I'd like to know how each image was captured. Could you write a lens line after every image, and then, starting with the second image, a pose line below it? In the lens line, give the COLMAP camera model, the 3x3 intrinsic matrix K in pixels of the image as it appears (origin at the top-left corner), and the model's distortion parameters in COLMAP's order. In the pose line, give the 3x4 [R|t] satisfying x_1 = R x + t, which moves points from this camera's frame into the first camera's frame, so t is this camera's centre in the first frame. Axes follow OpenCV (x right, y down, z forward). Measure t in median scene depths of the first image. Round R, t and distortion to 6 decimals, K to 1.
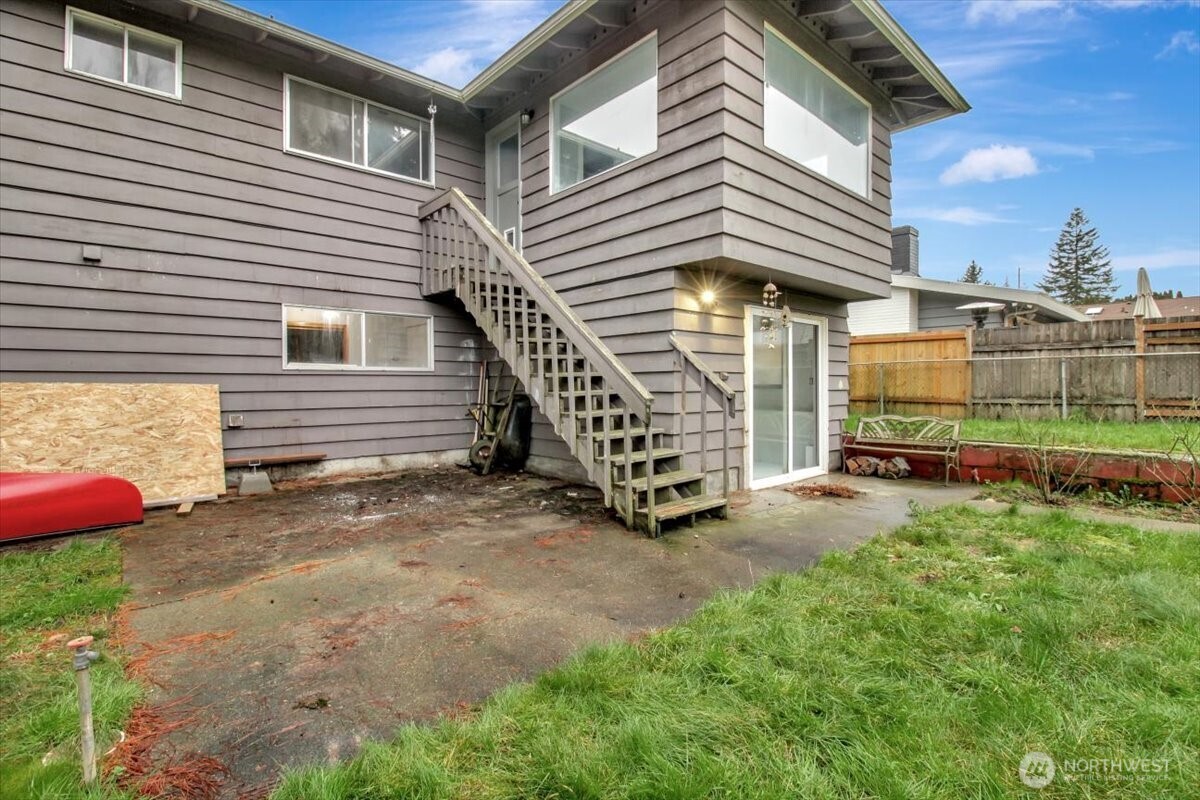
lens RADIAL K [[569.2, 0, 618.5], [0, 569.2, 378.6], [0, 0, 1]] dist [0.001105, -0.009407]
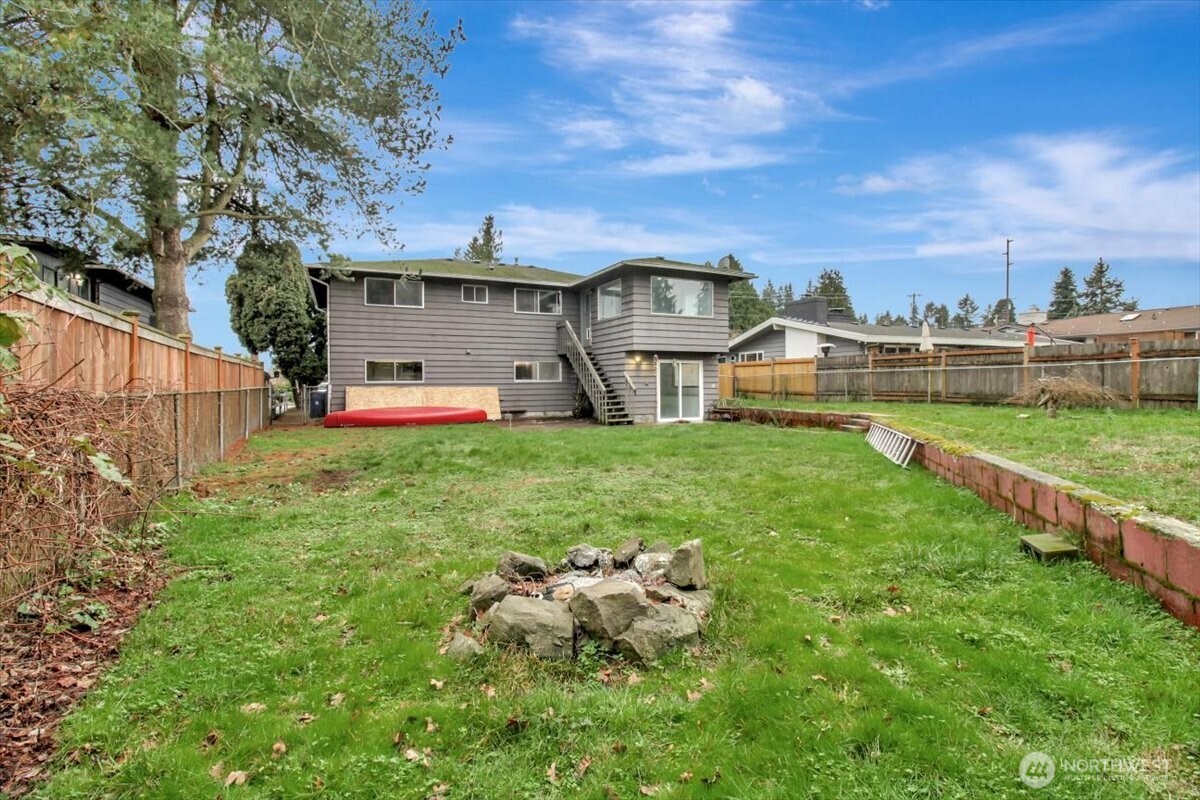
lens RADIAL K [[569.2, 0, 618.5], [0, 569.2, 378.6], [0, 0, 1]] dist [0.001105, -0.009407]
pose [[0.962487, -0.009264, -0.271169, 0.841805], [0.009257, 0.999956, -0.001304, -0.028526], [0.271169, -0.001255, 0.962531, -1.932519]]
